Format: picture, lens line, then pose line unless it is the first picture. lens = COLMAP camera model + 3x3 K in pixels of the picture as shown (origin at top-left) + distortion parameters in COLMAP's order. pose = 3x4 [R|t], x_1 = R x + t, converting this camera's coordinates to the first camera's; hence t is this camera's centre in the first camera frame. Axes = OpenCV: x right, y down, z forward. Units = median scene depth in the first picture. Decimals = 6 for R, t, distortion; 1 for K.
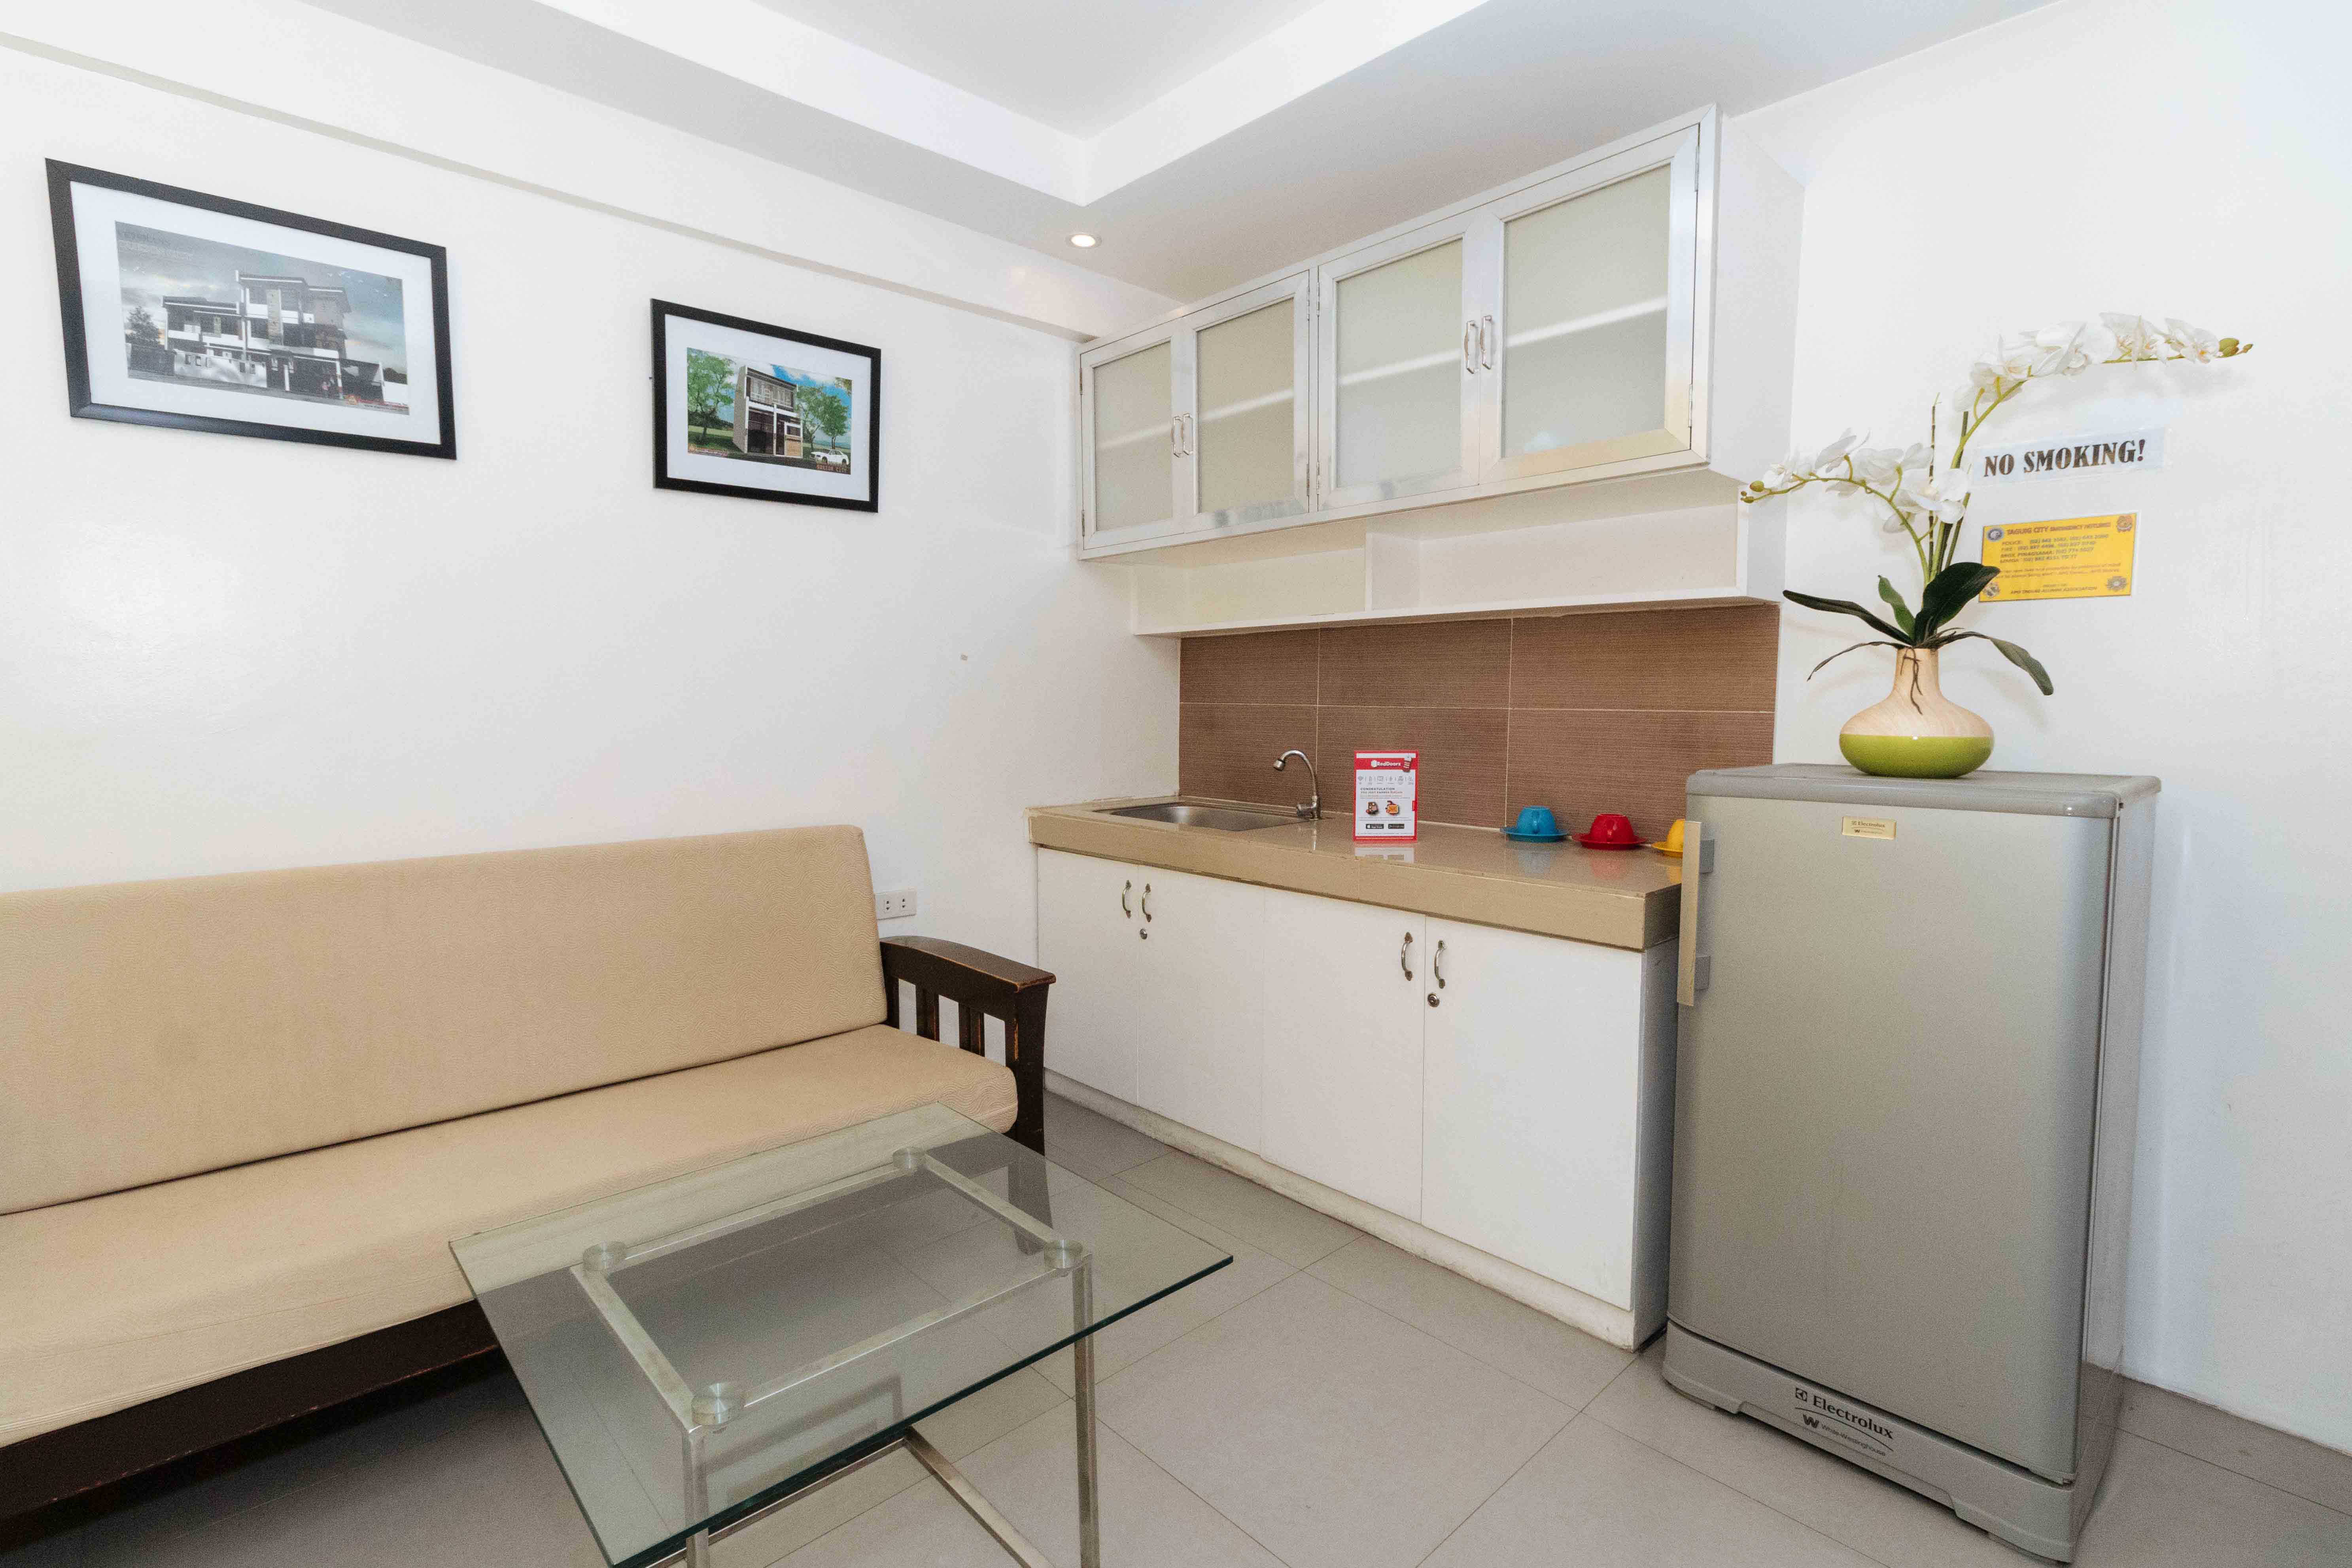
lens RADIAL K [[1094.5, 0, 1180.6], [0, 1094.5, 783.1], [0, 0, 1]] dist [0.016731, 0.000164]
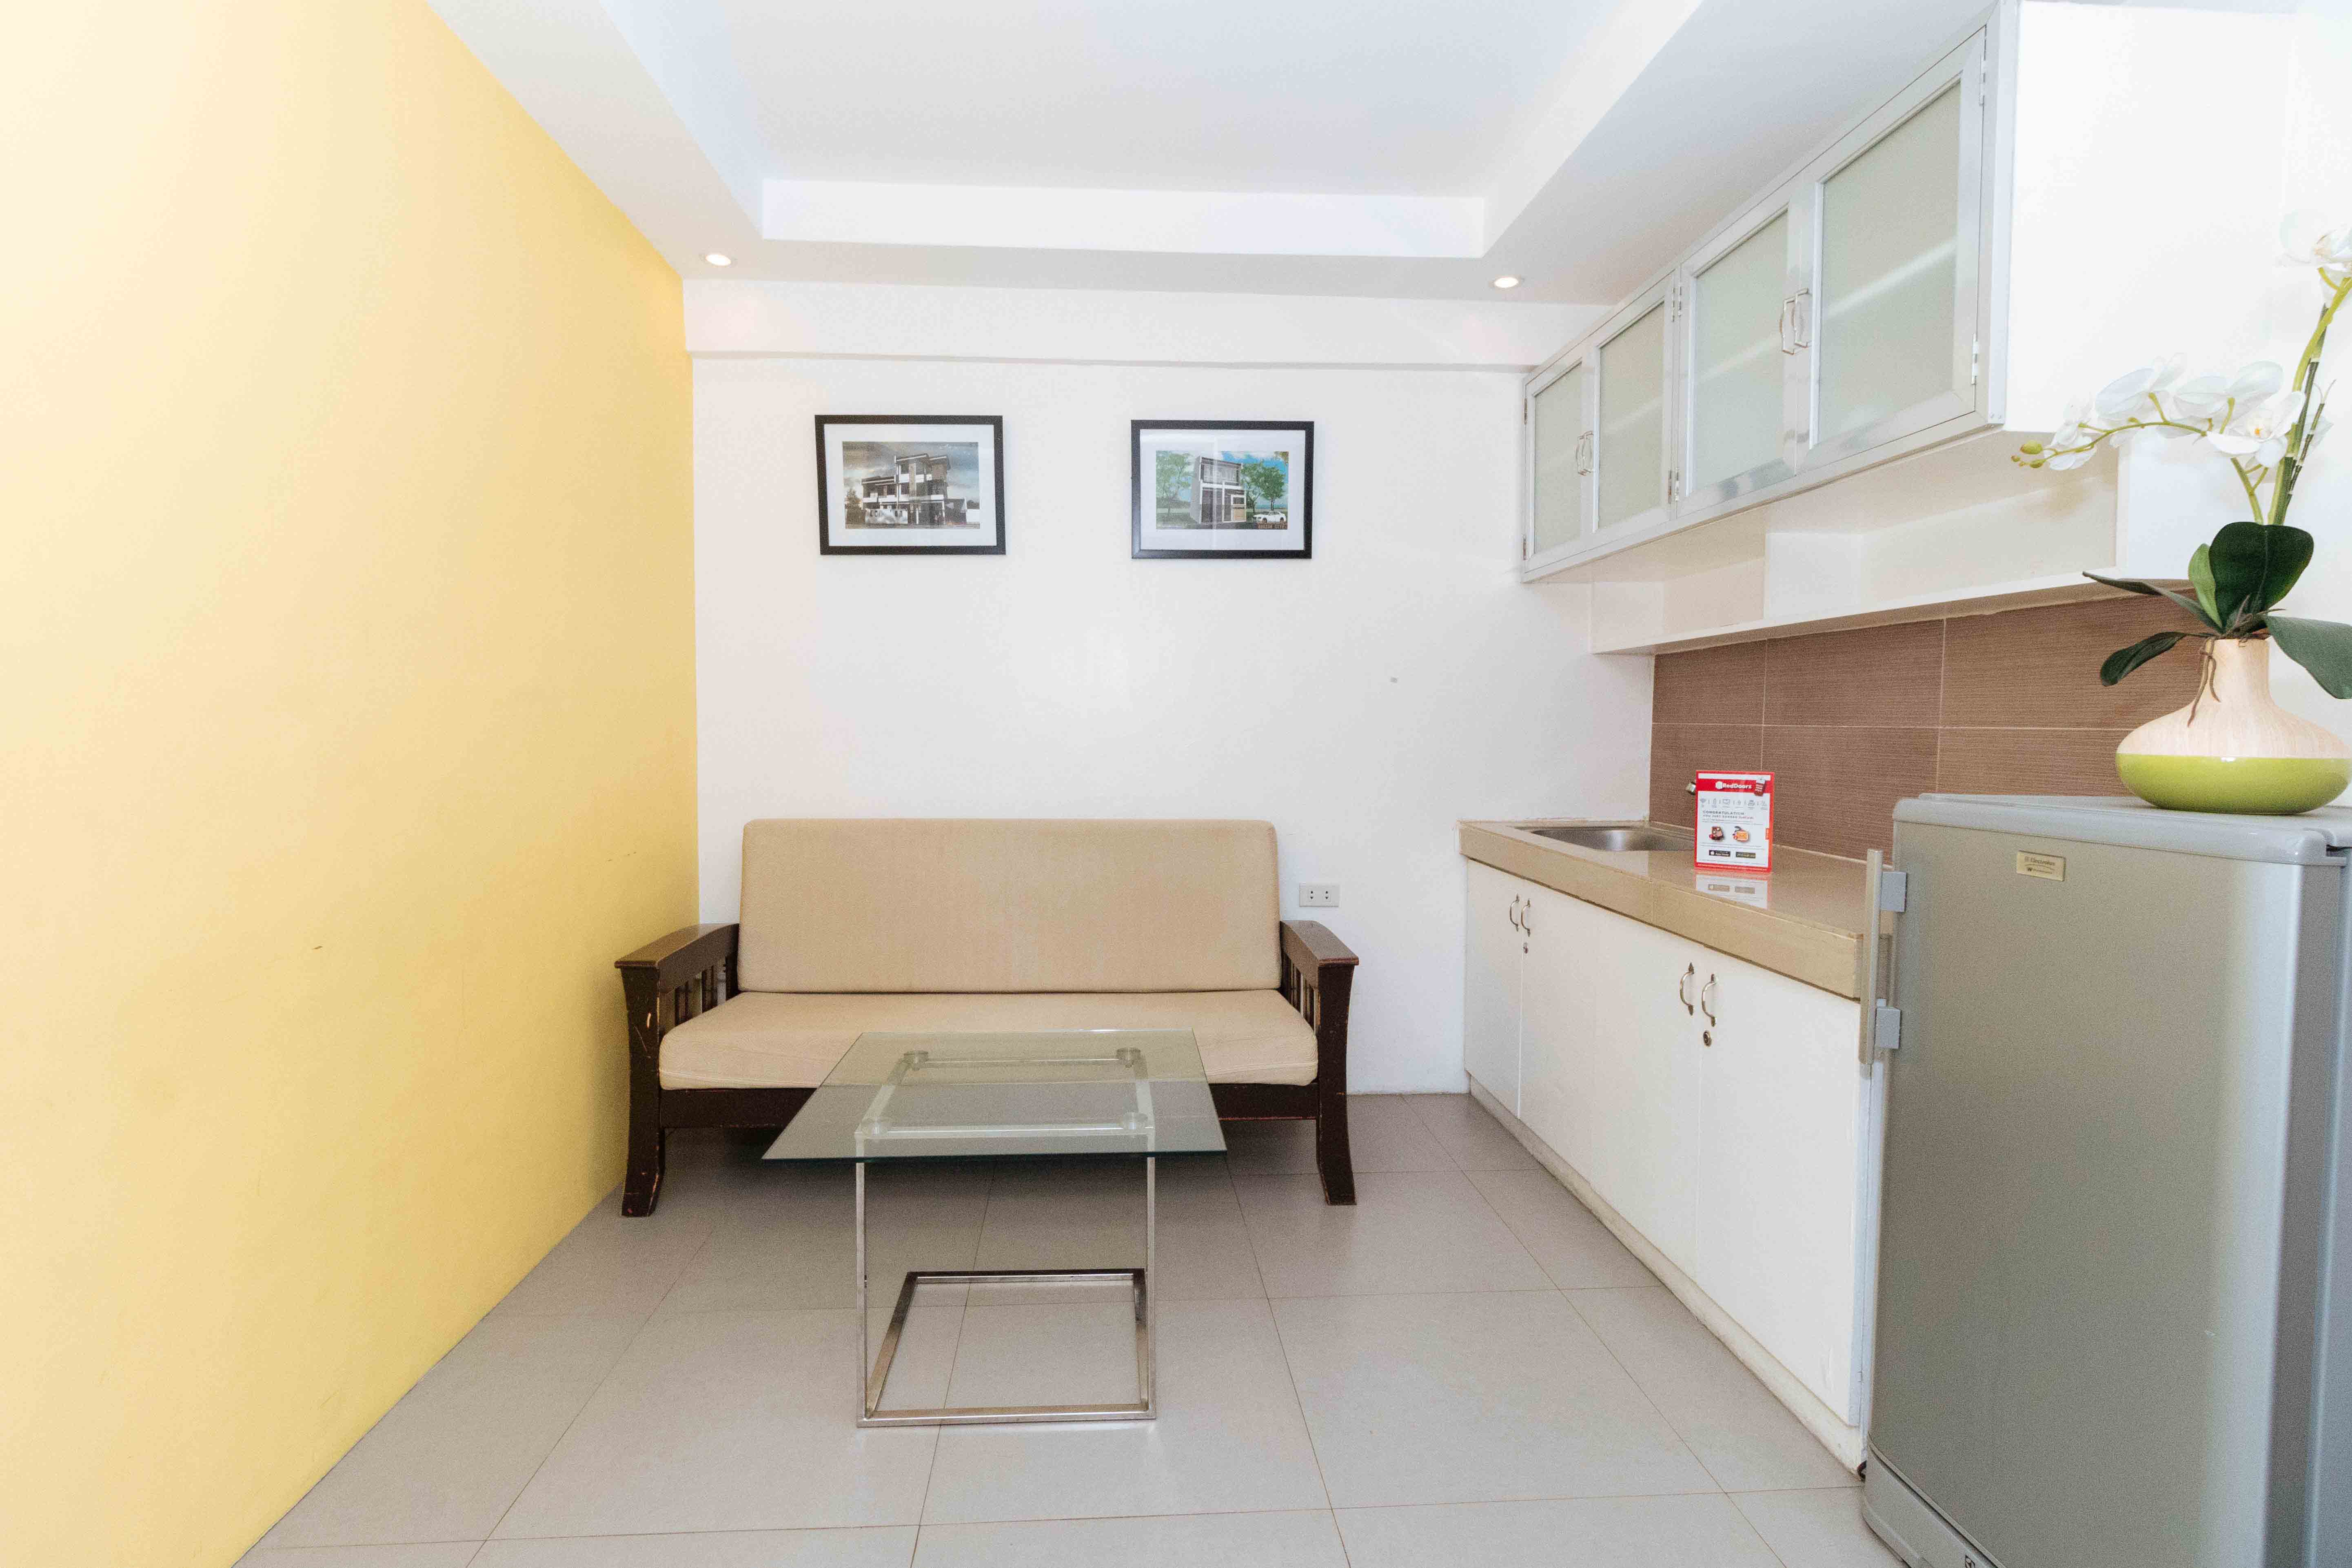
lens RADIAL K [[1142.5, 0, 1176.0], [0, 1142.5, 784.0], [0, 0, 1]] dist [0.035015, 0.000239]
pose [[0.779016, 0.037350, -0.625890, 0.427111], [-0.055055, 0.998443, -0.008941, 0.015284], [0.624582, 0.041424, 0.779860, -0.041895]]
